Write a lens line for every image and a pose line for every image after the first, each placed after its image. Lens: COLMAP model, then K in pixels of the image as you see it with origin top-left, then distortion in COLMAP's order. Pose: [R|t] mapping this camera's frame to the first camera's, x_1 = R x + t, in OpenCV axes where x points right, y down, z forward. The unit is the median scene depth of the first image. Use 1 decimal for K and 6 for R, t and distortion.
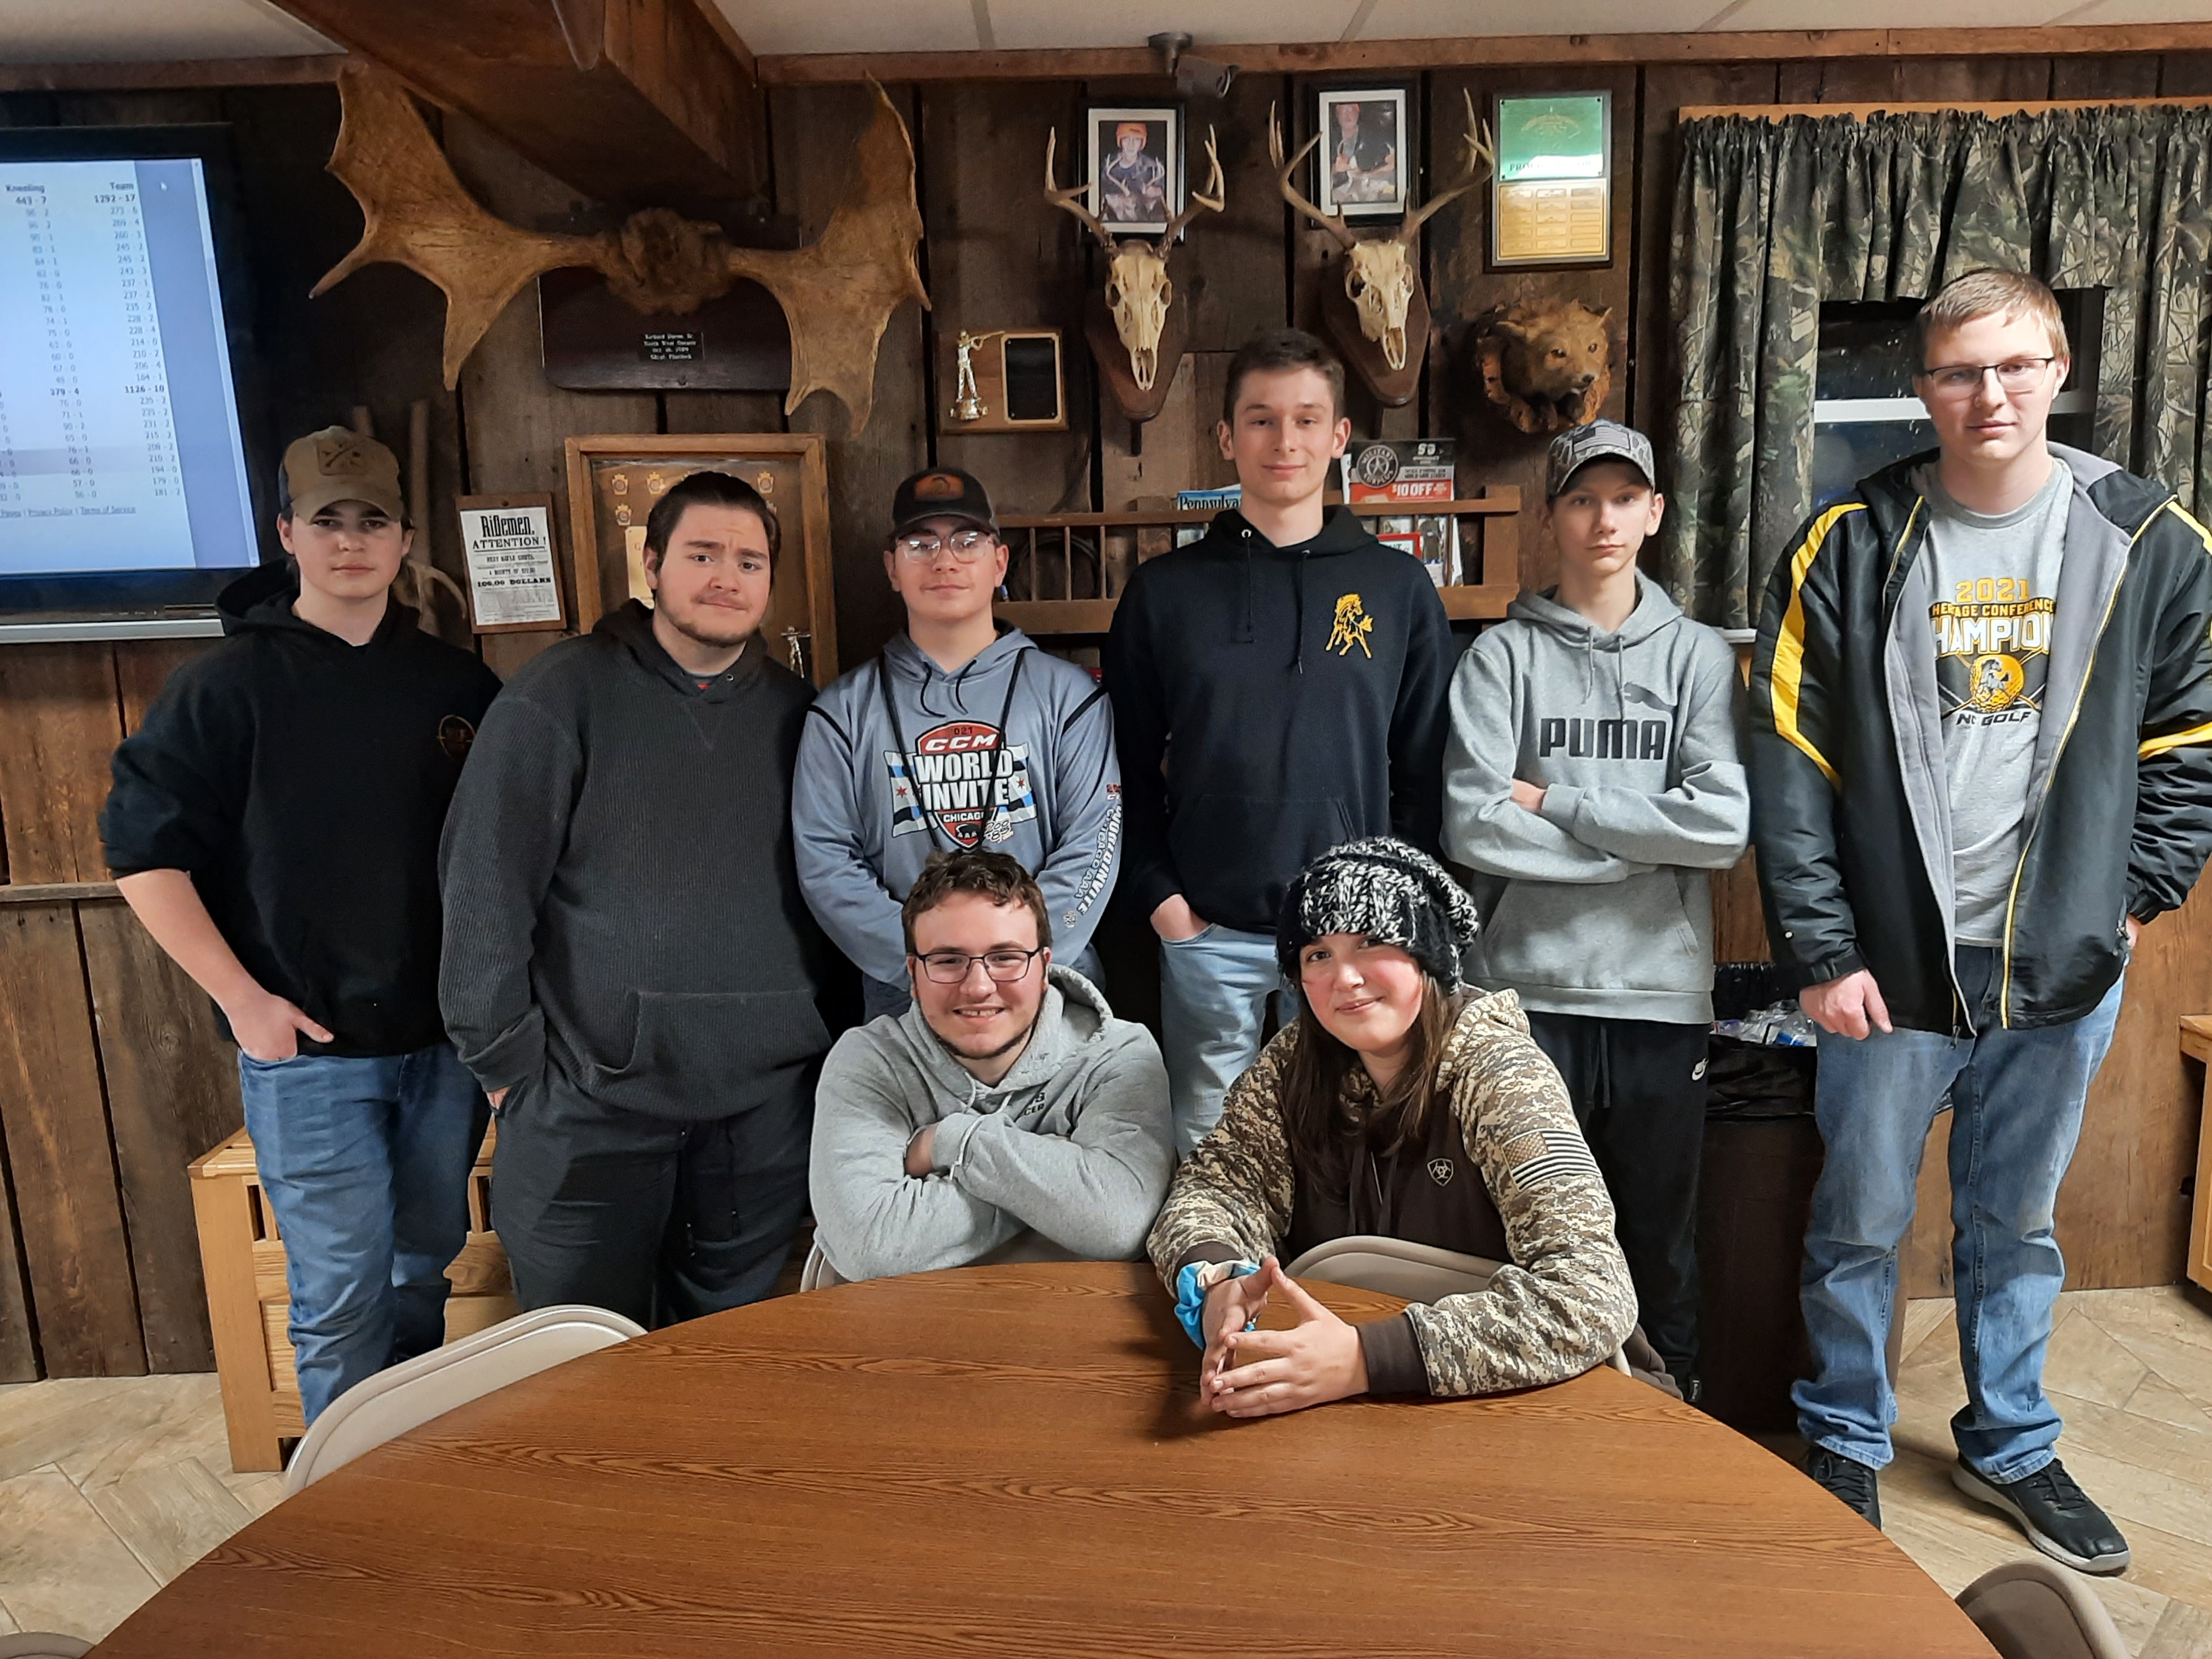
lens RADIAL K [[1694.7, 0, 1095.9], [0, 1694.7, 869.4], [0, 0, 1]] dist [0.012663, -0.063168]
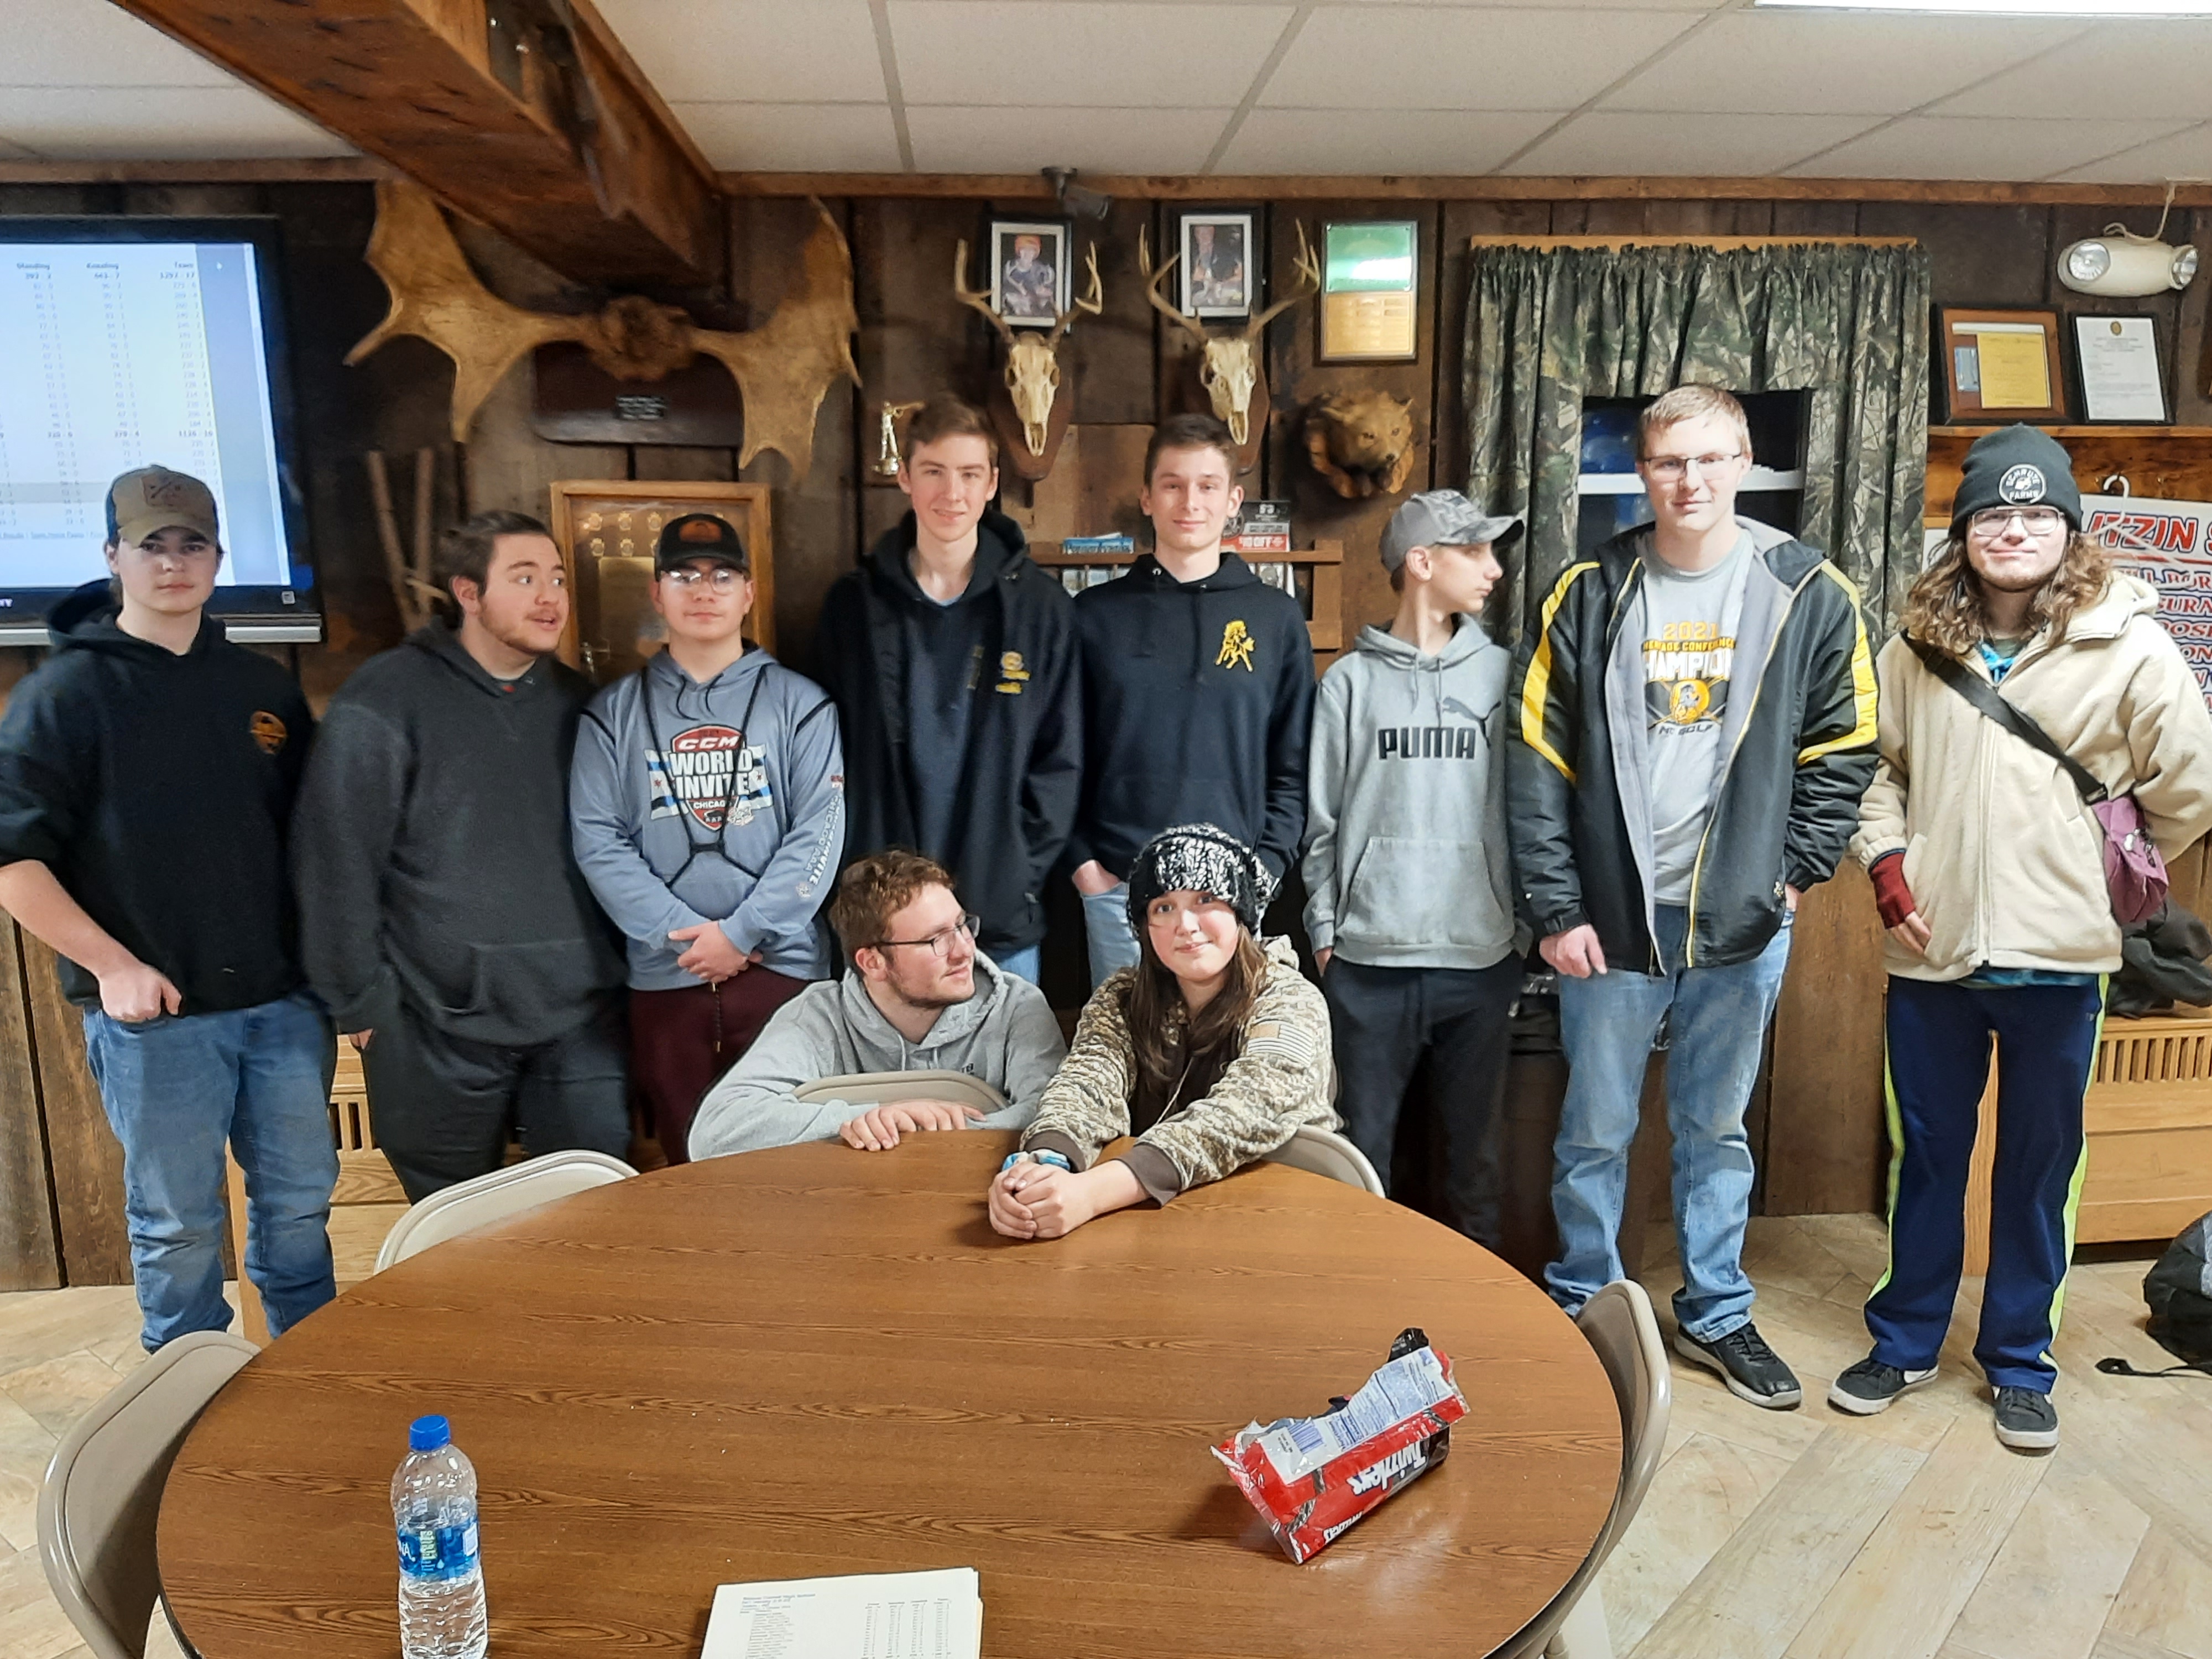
lens RADIAL K [[1691.5, 0, 1101.1], [0, 1691.5, 877.9], [0, 0, 1]] dist [0.023336, -0.064696]
pose [[0.997850, 0.009912, 0.064785, -0.000505], [-0.009181, 0.999891, -0.011578, 0.034914], [-0.064893, 0.010959, 0.997832, -0.214513]]
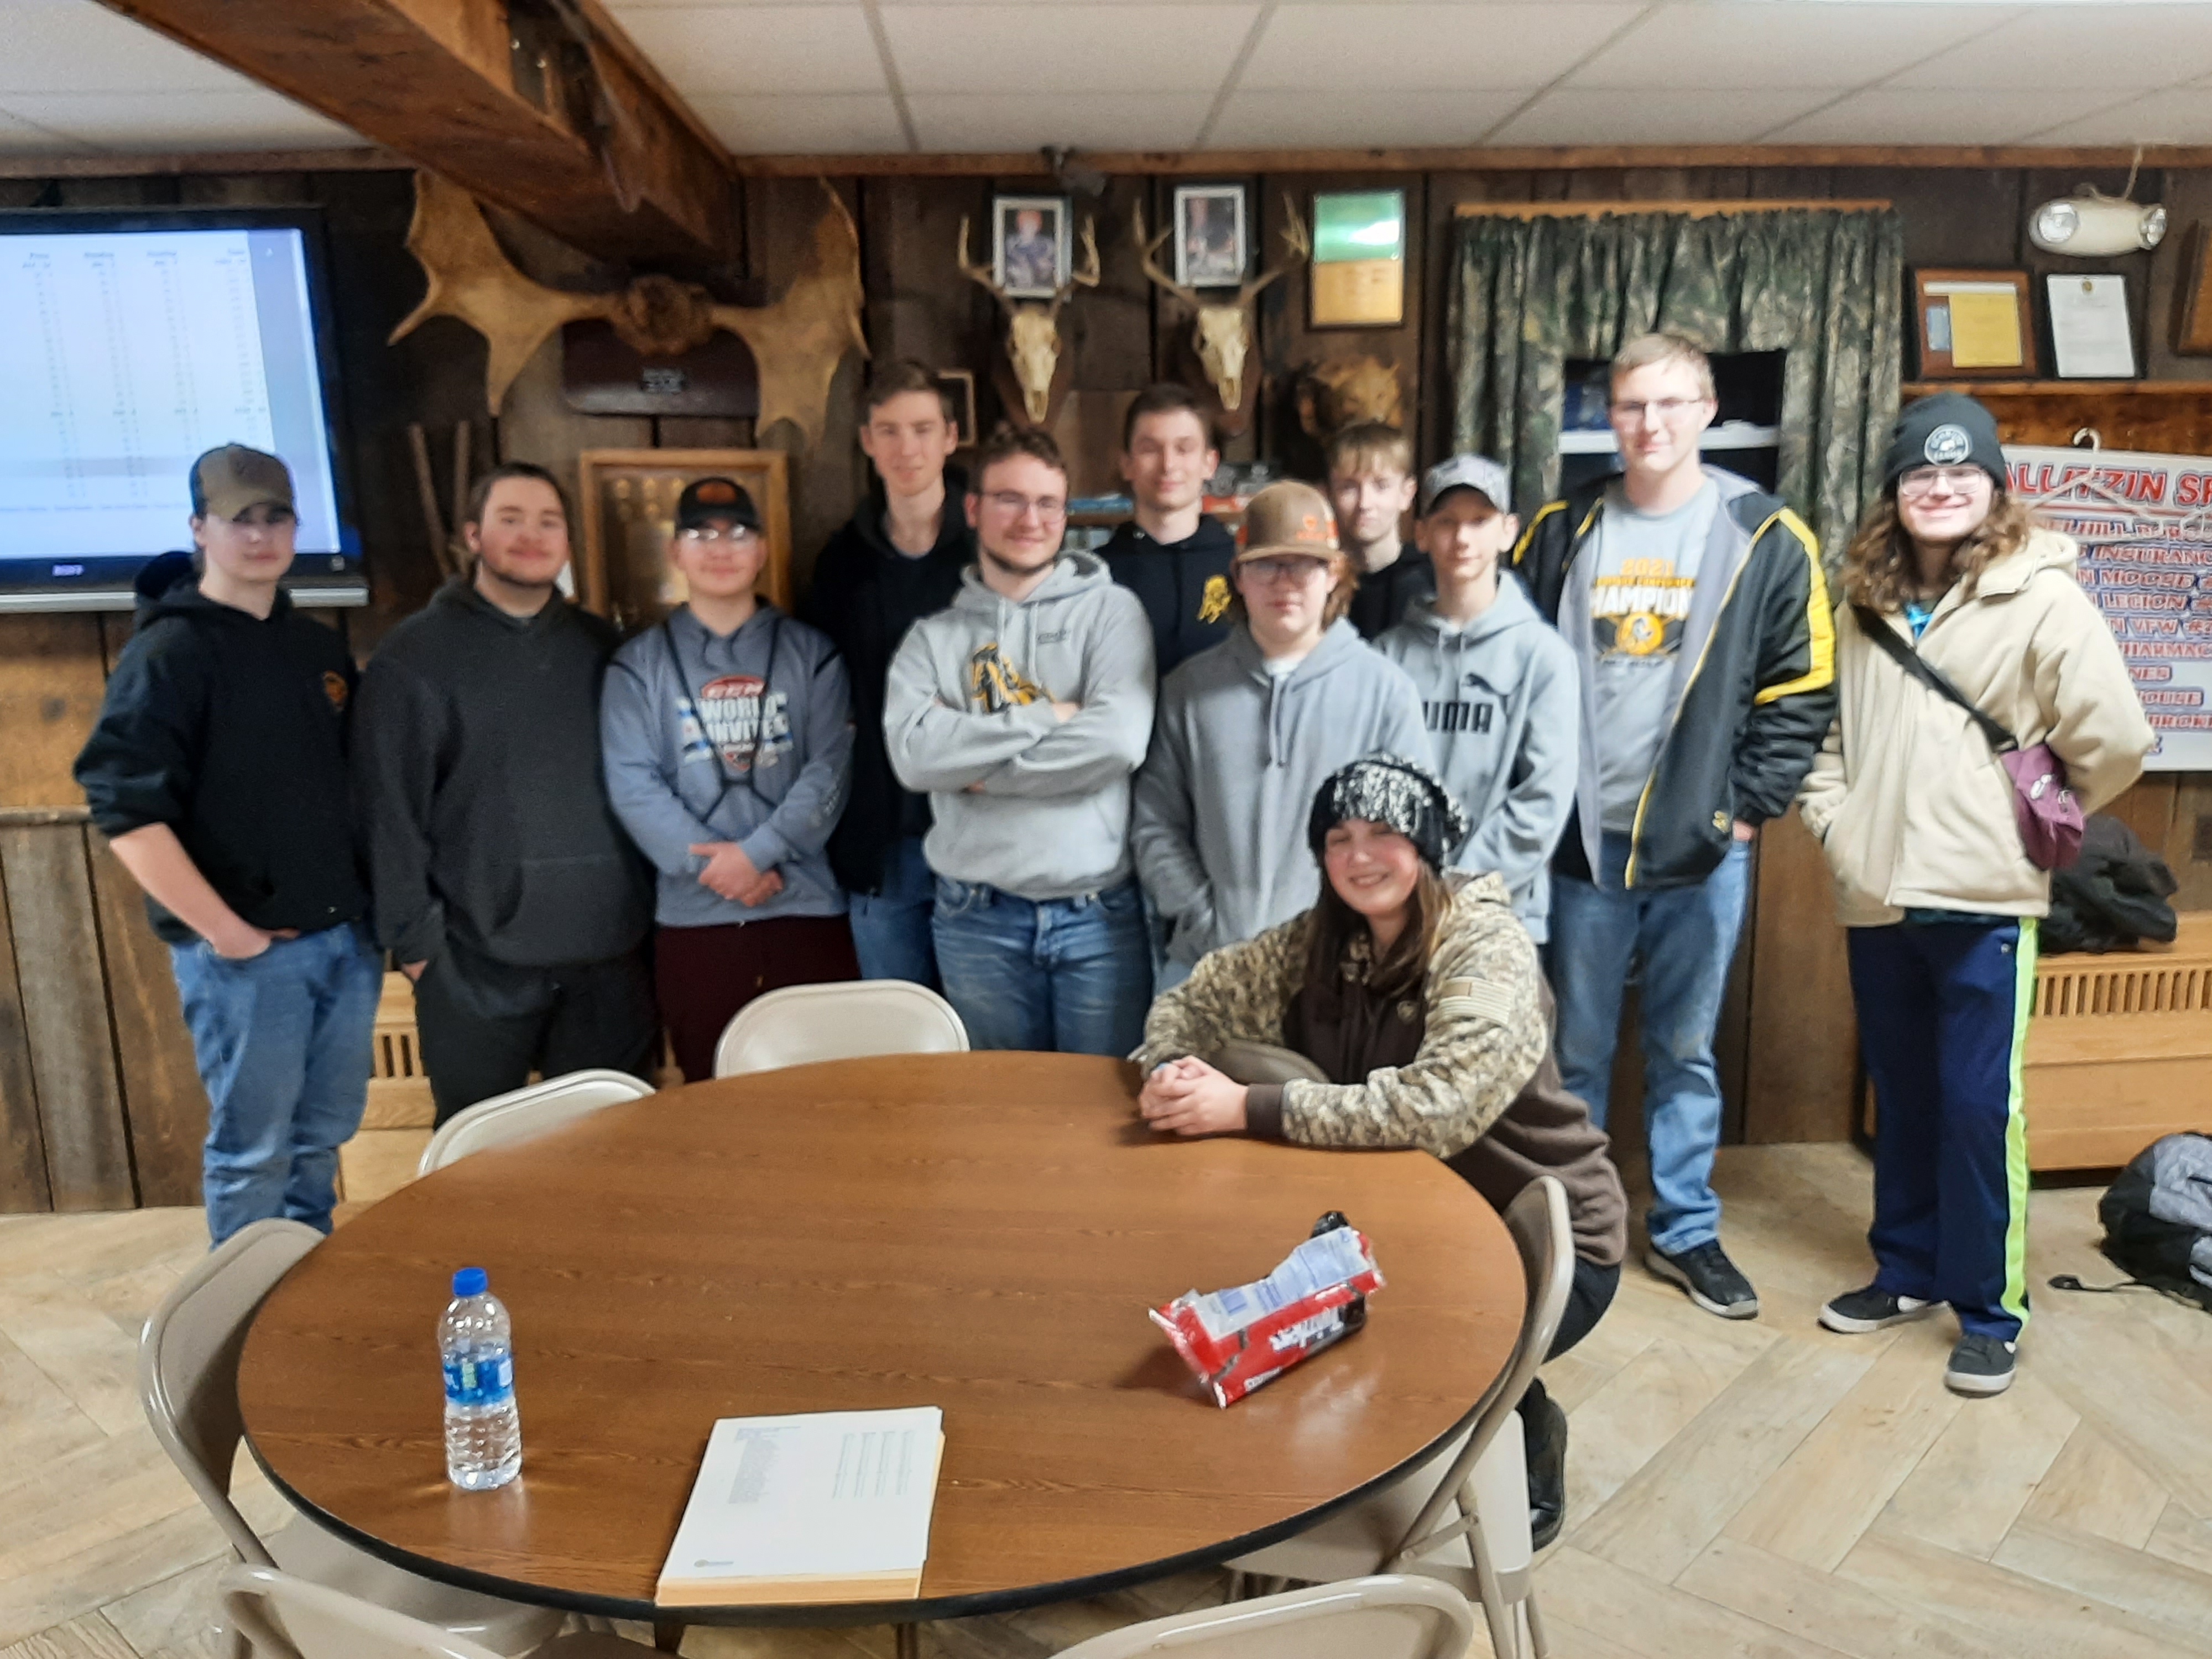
lens RADIAL K [[1694.7, 0, 1095.9], [0, 1694.7, 869.4], [0, 0, 1]] dist [0.012663, -0.063168]
pose [[0.999257, 0.005008, 0.038218, 0.025434], [-0.005388, 0.999937, 0.009856, 0.043113], [-0.038166, -0.010054, 0.999221, -0.283769]]
